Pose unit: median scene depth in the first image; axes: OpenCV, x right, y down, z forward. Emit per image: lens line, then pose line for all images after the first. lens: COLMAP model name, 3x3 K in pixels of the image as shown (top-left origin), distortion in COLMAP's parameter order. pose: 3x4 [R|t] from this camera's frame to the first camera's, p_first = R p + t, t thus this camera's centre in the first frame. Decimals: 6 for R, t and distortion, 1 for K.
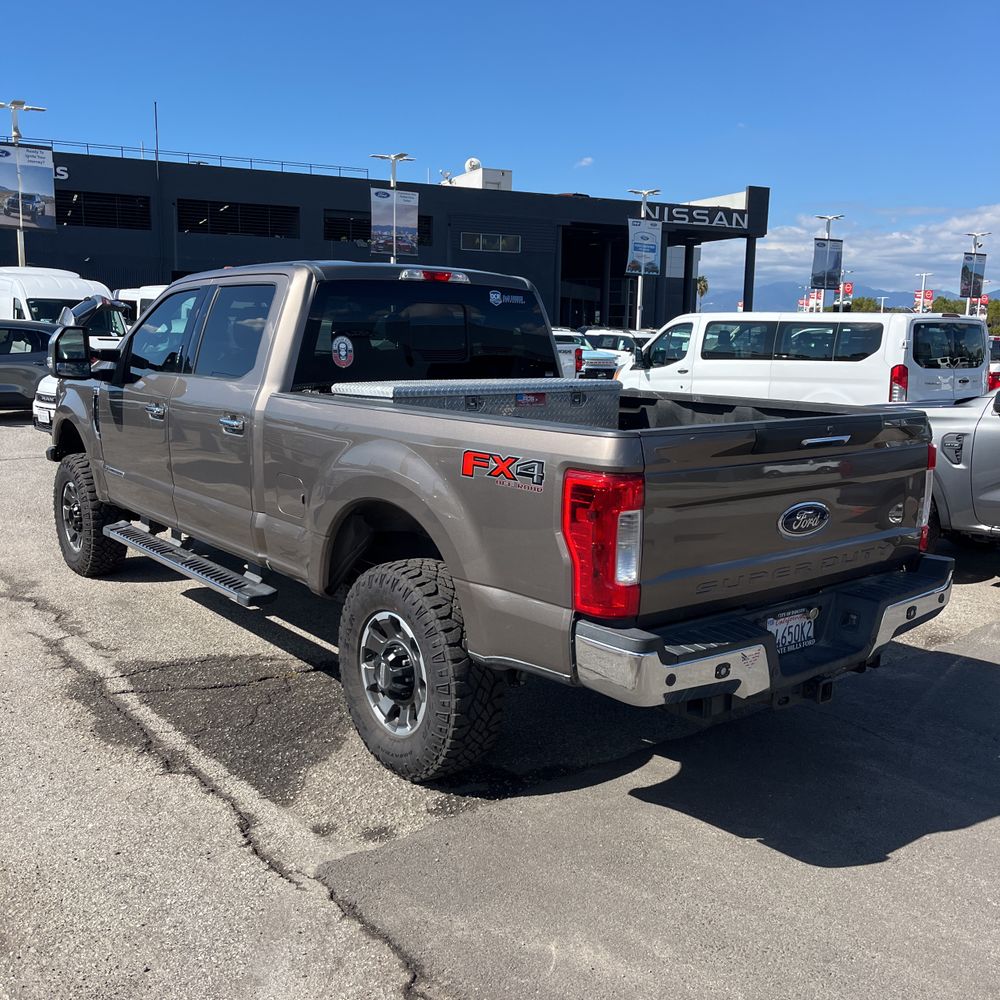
lens RADIAL K [[1013.5, 0, 500.0], [0, 1013.5, 500.0], [0, 0, 1]] dist [0.031171, -0.015735]
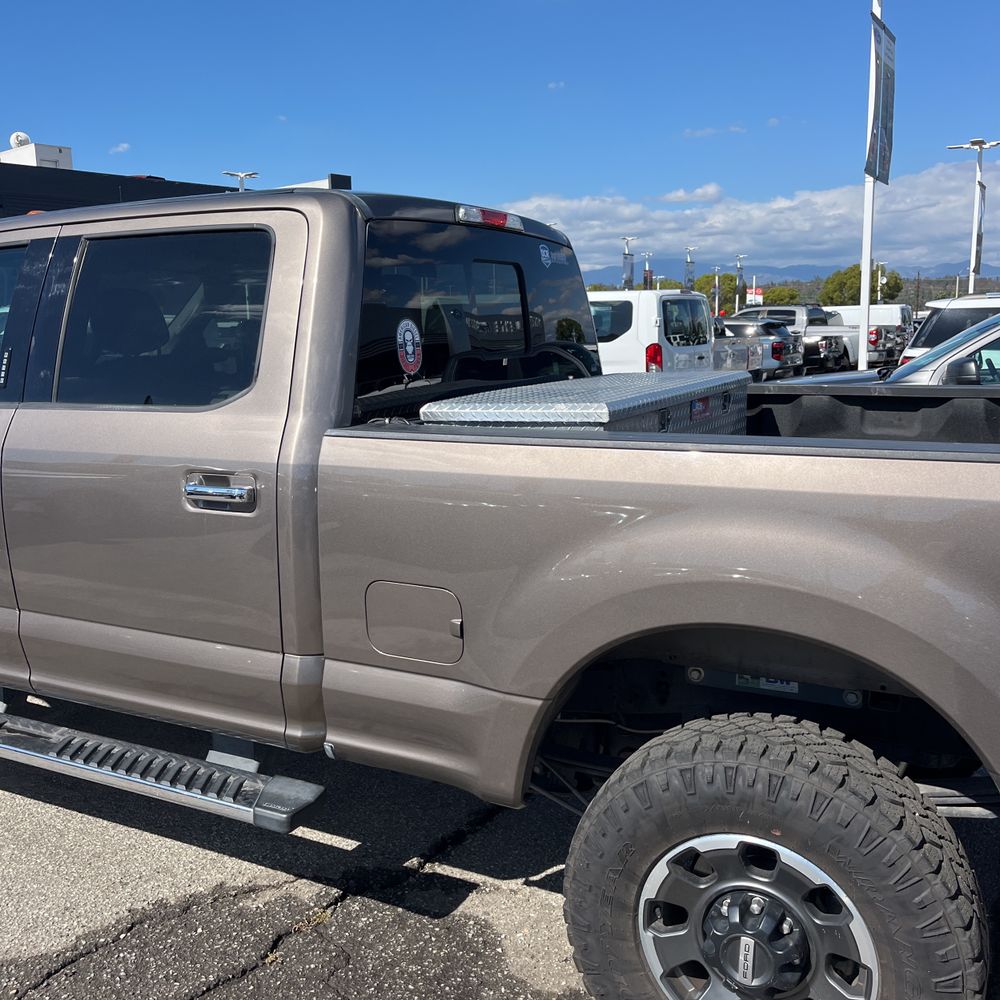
lens RADIAL K [[986.3, 0, 519.4], [0, 986.3, 487.0], [0, 0, 1]] dist [0.141663, -0.243238]
pose [[0.907518, -0.098744, 0.408242, -0.300200], [0.098437, 0.994904, 0.021819, -0.066596], [-0.408316, 0.020385, 0.912613, 0.424249]]
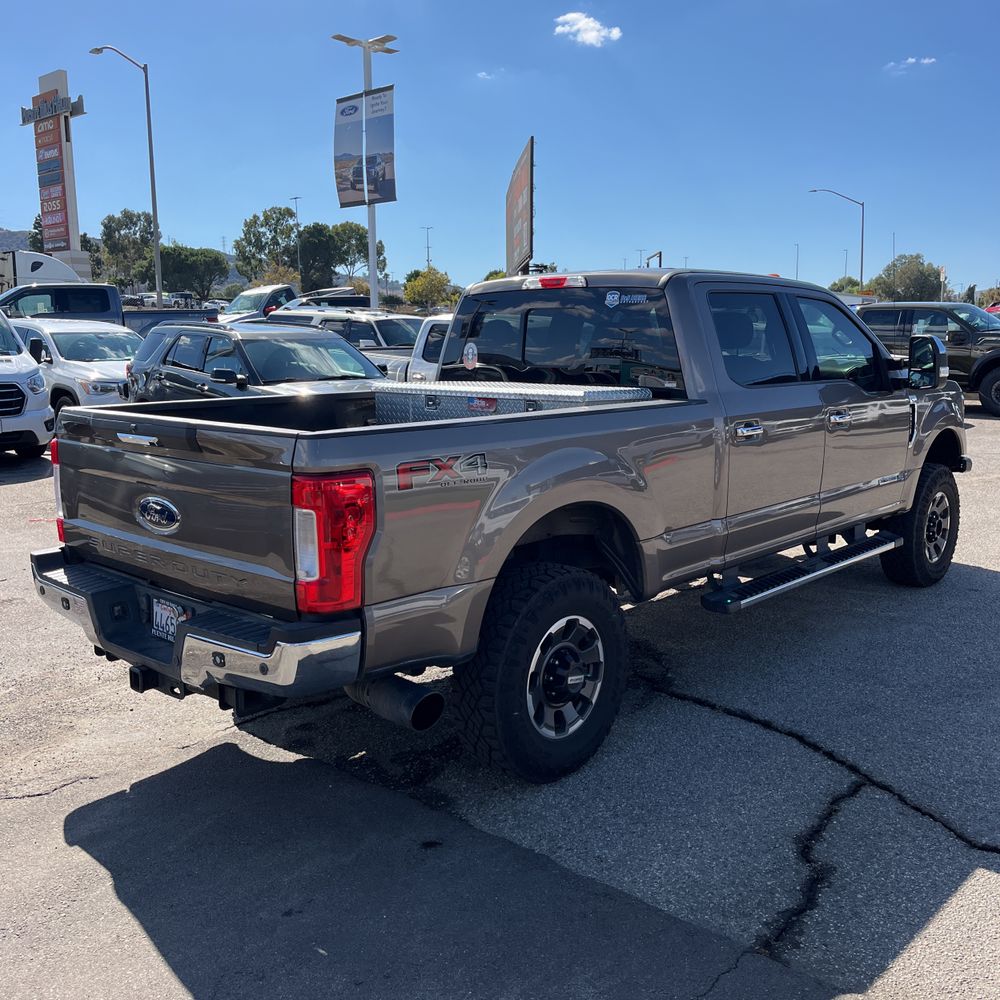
lens RADIAL K [[1016.6, 0, 498.4], [0, 1016.6, 453.1], [0, 0, 1]] dist [0.039435, -0.003375]
pose [[0.145918, 0.099130, -0.984318, 0.918129], [-0.150034, 0.985676, 0.077025, -0.117381], [0.977854, 0.136442, 0.158701, 0.775472]]
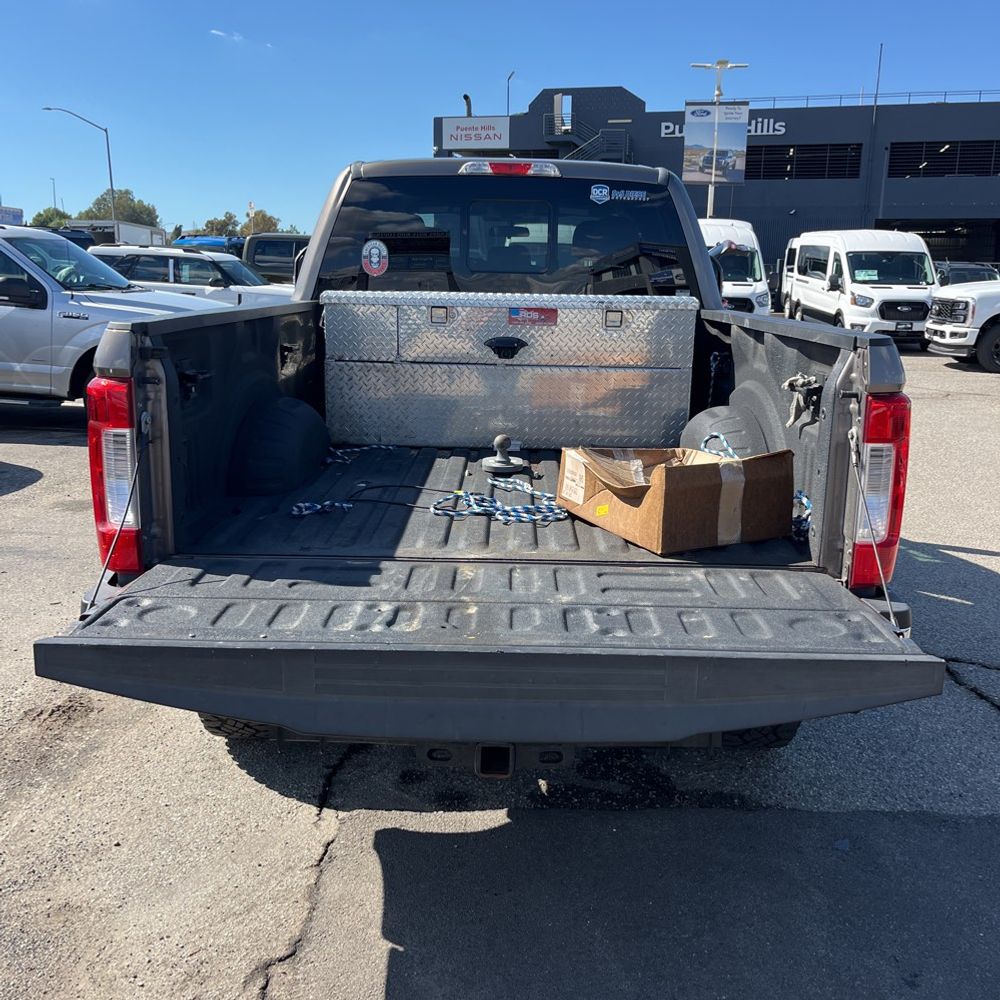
lens RADIAL K [[1029.8, 0, 502.9], [0, 1029.8, 468.7], [0, 0, 1]] dist [0.024661, 0.025754]
pose [[0.775544, 0.115235, -0.620688, 0.467682], [-0.108879, 0.992881, 0.048293, -0.016008], [0.621834, 0.030127, 0.782569, 0.327975]]
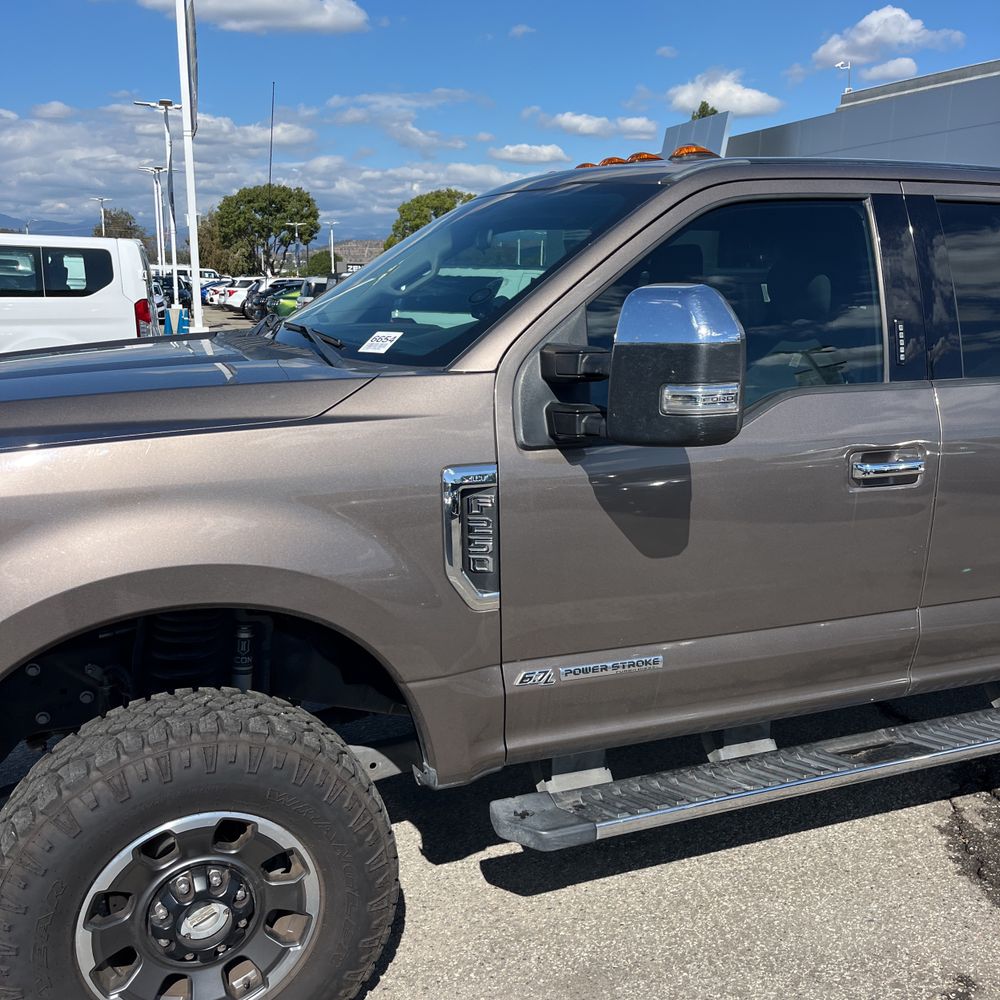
lens RADIAL K [[1013.5, 0, 500.0], [0, 1013.5, 500.0], [0, 0, 1]] dist [0.031171, -0.015735]
pose [[0.269172, -0.218091, 0.938074, -0.849530], [0.145418, 0.972060, 0.184266, -0.189694], [-0.952050, 0.086814, 0.293365, 1.077623]]
